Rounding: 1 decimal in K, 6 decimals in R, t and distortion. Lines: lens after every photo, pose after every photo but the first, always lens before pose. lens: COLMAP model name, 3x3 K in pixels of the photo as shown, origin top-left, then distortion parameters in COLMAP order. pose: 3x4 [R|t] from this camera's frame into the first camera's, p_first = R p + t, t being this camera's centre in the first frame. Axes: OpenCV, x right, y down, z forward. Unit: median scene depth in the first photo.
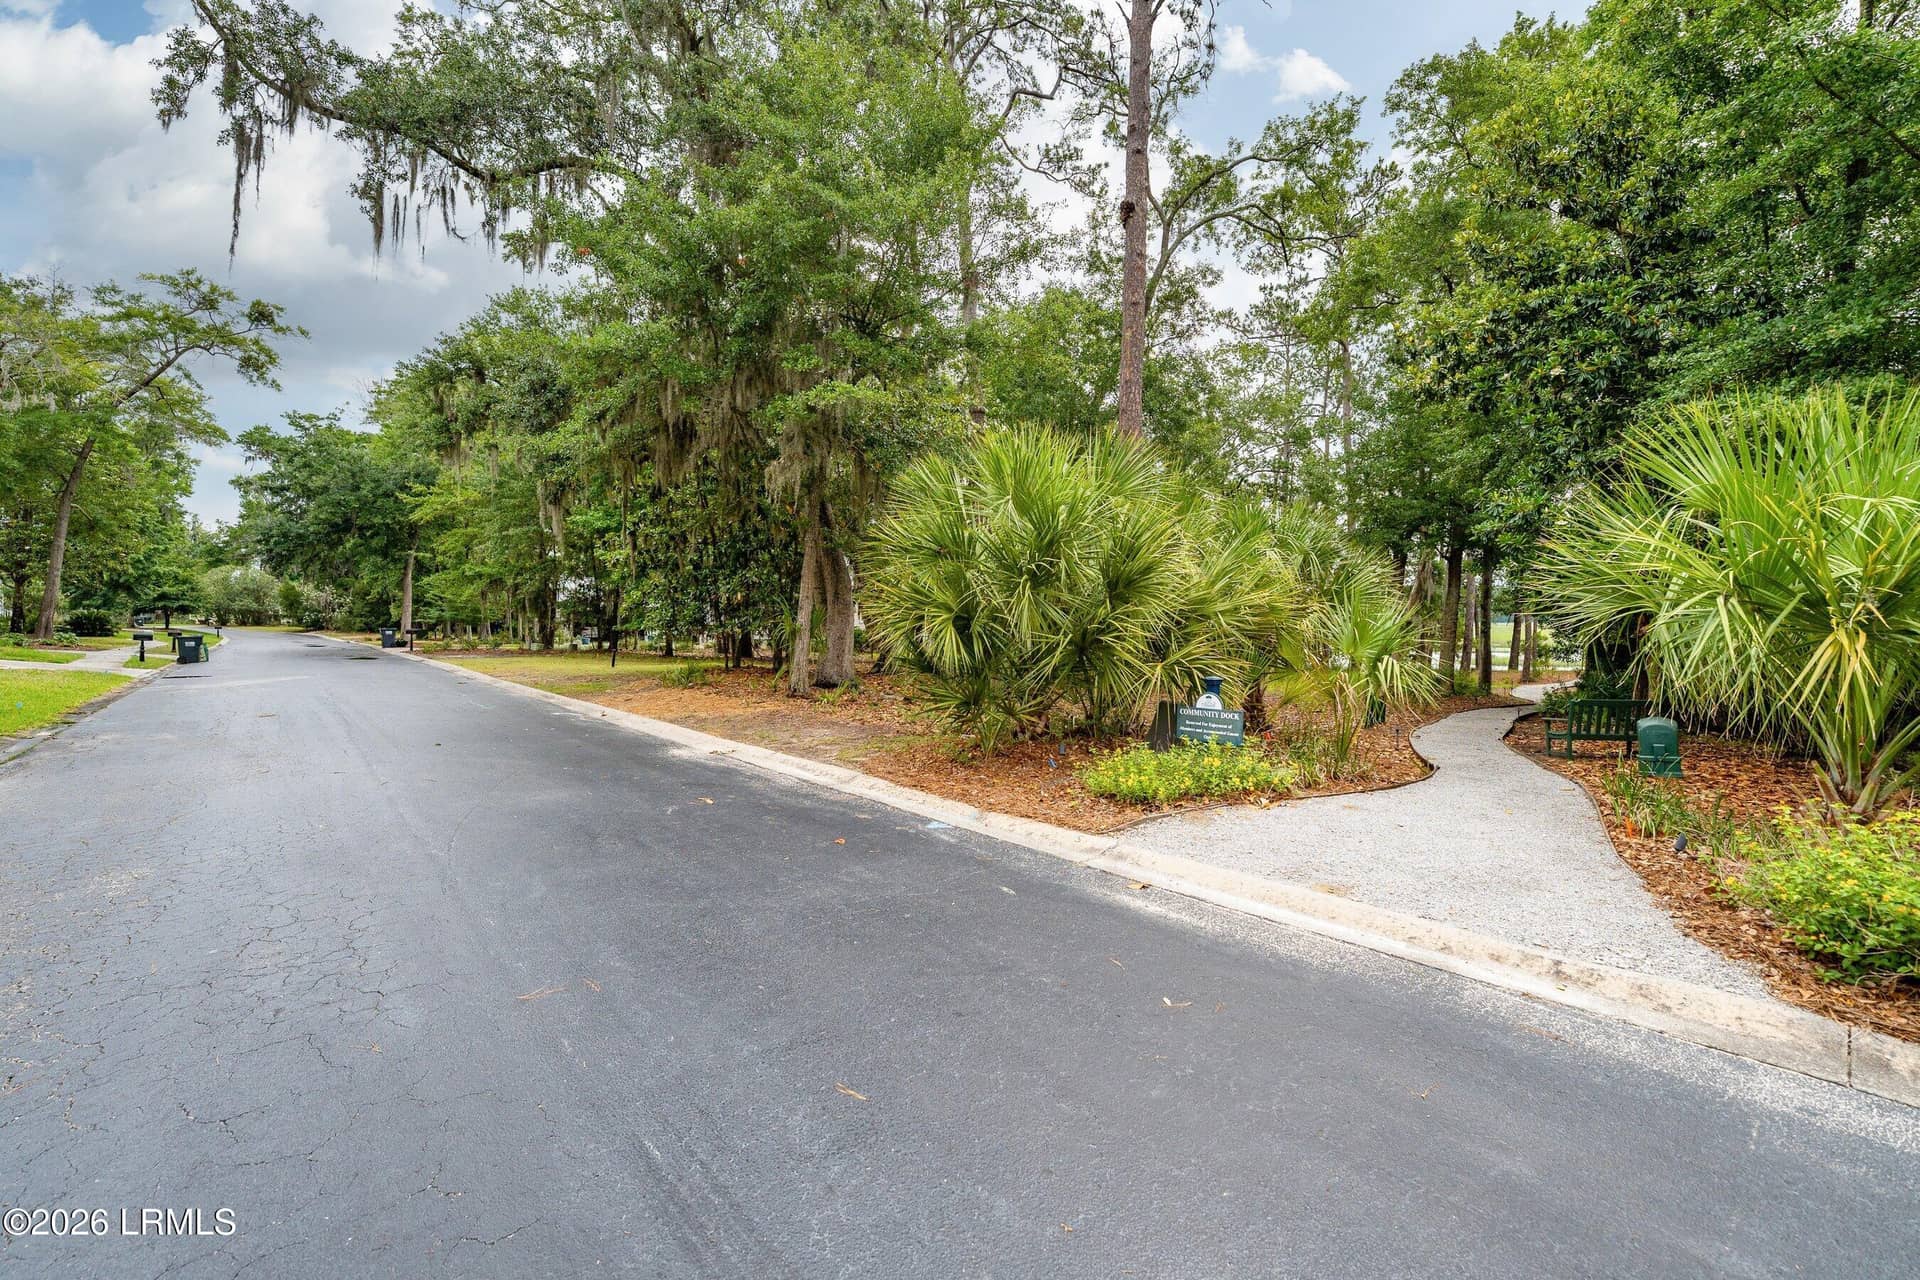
lens RADIAL K [[1635.4, 0, 961.8], [0, 1635.4, 630.1], [0, 0, 1]] dist [0.013213, -0.016986]
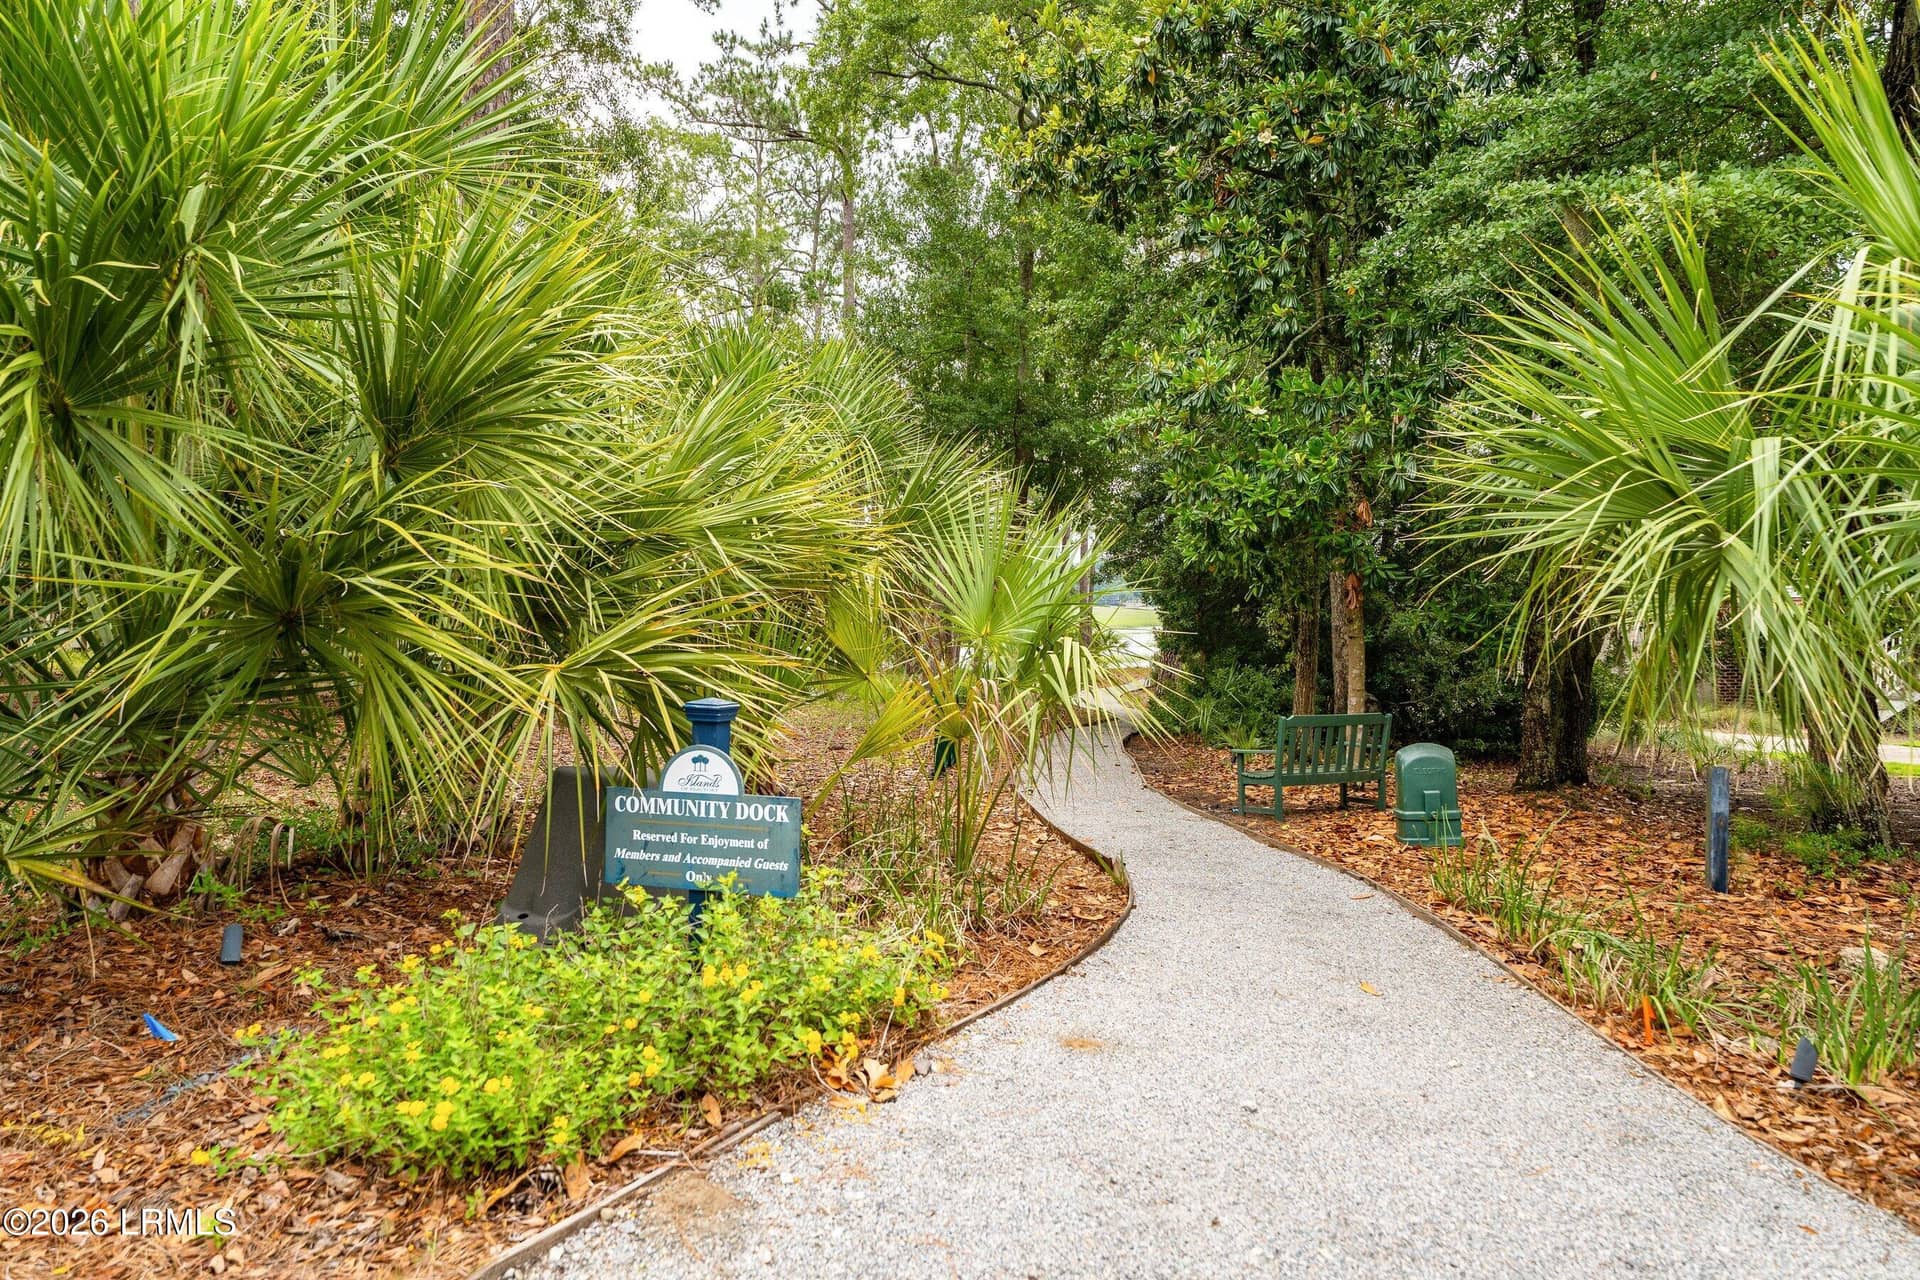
lens RADIAL K [[1635.4, 0, 961.8], [0, 1635.4, 630.1], [0, 0, 1]] dist [0.013213, -0.016986]
pose [[0.933608, -0.007313, 0.358222, 0.076910], [0.007654, 0.999971, 0.000466, 0.013612], [-0.358215, 0.002307, 0.933636, 0.638677]]
